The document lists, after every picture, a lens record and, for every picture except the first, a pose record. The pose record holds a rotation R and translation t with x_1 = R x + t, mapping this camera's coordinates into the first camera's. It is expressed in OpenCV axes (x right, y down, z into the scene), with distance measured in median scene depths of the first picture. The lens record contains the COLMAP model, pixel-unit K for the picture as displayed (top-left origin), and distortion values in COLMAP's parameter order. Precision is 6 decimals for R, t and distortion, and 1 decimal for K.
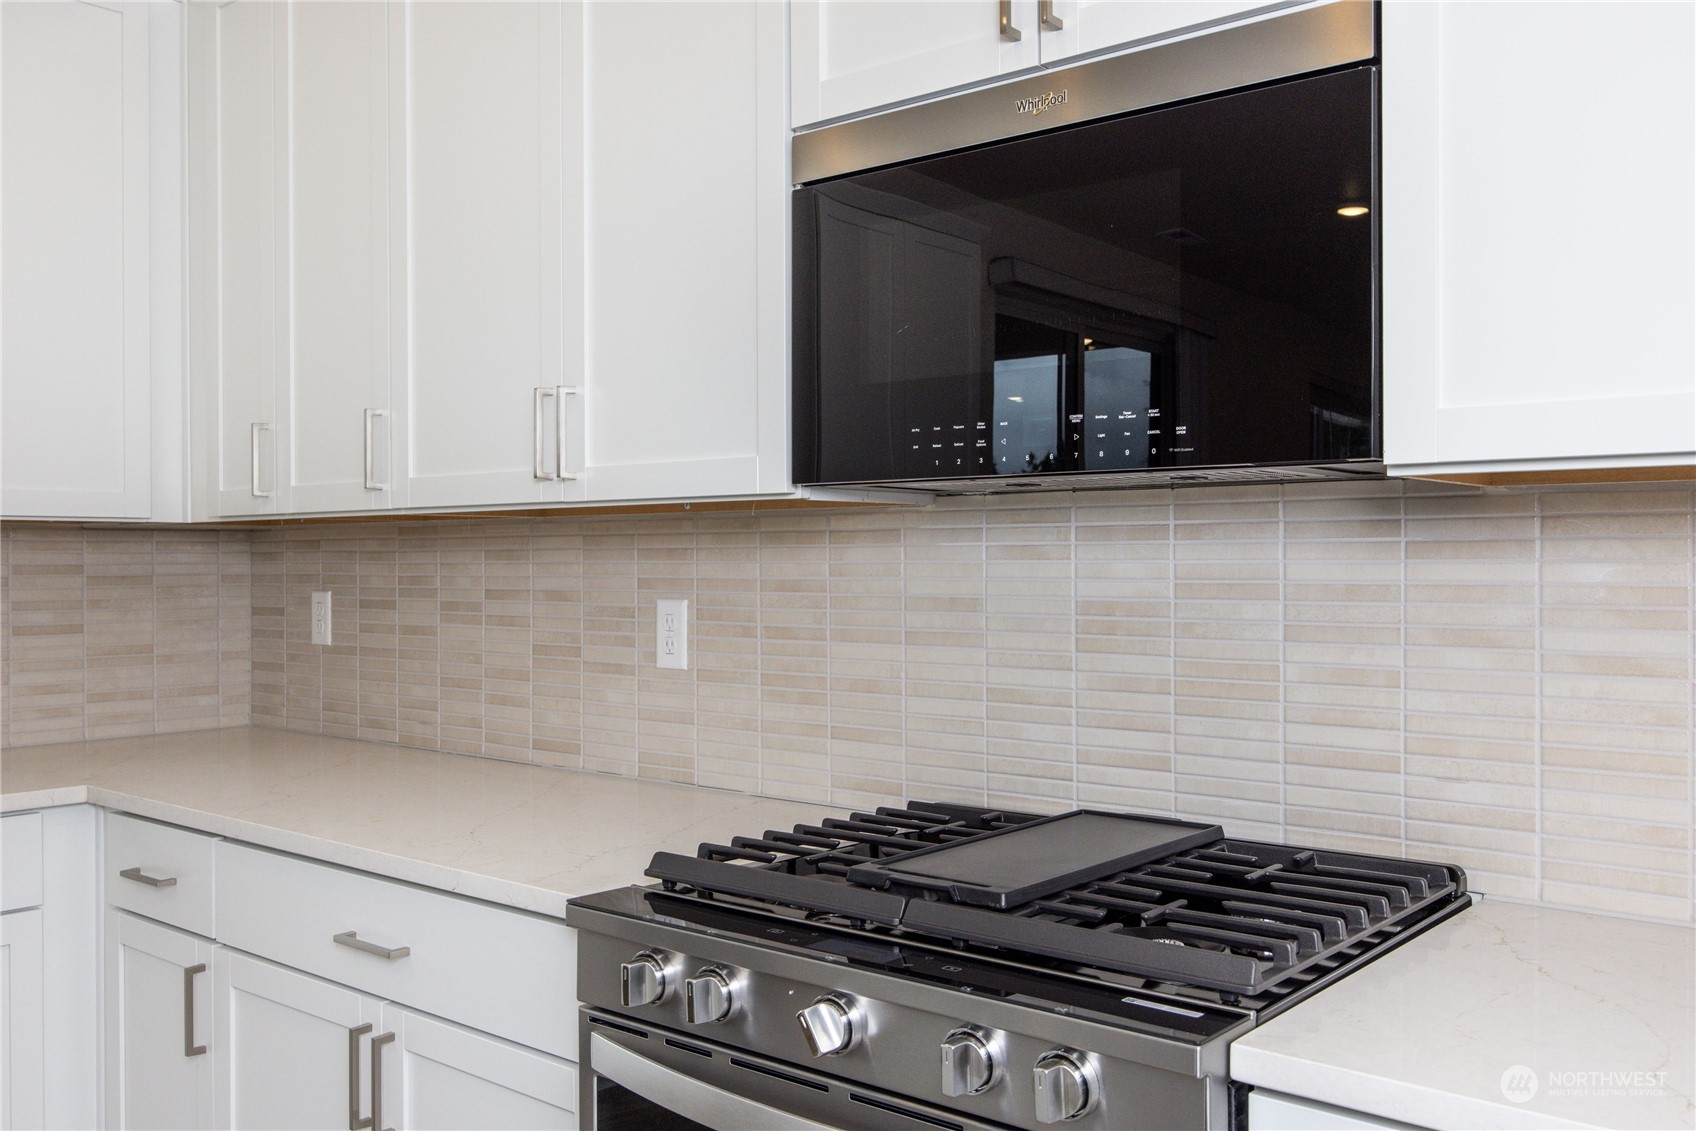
lens RADIAL K [[1445.9, 0, 843.5], [0, 1445.9, 563.4], [0, 0, 1]] dist [0.017507, 0.000457]
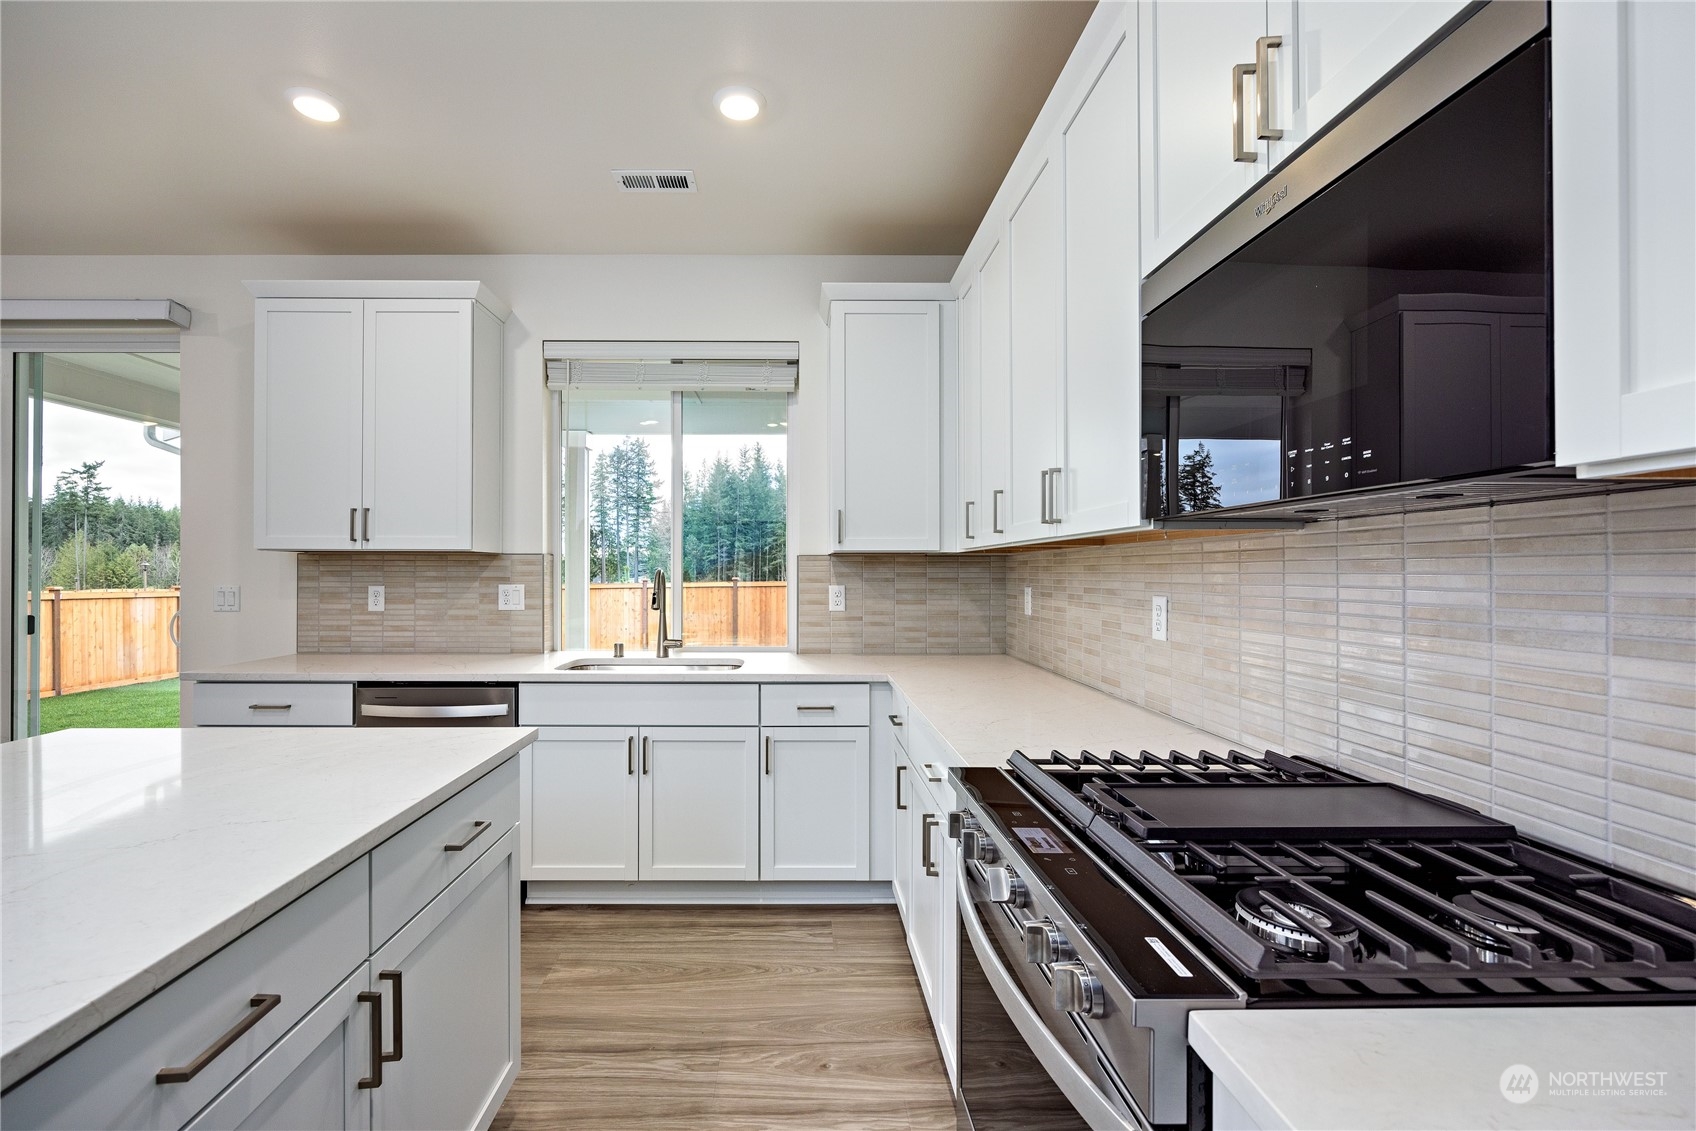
lens RADIAL K [[722.4, 0, 772.4], [0, 722.4, 575.5], [0, 0, 1]] dist [0.000122, 0.000398]
pose [[0.664083, 0.006641, -0.747630, 0.182428], [-0.003685, 0.999977, 0.005609, -0.000496], [0.747650, -0.000970, 0.664092, 0.156774]]
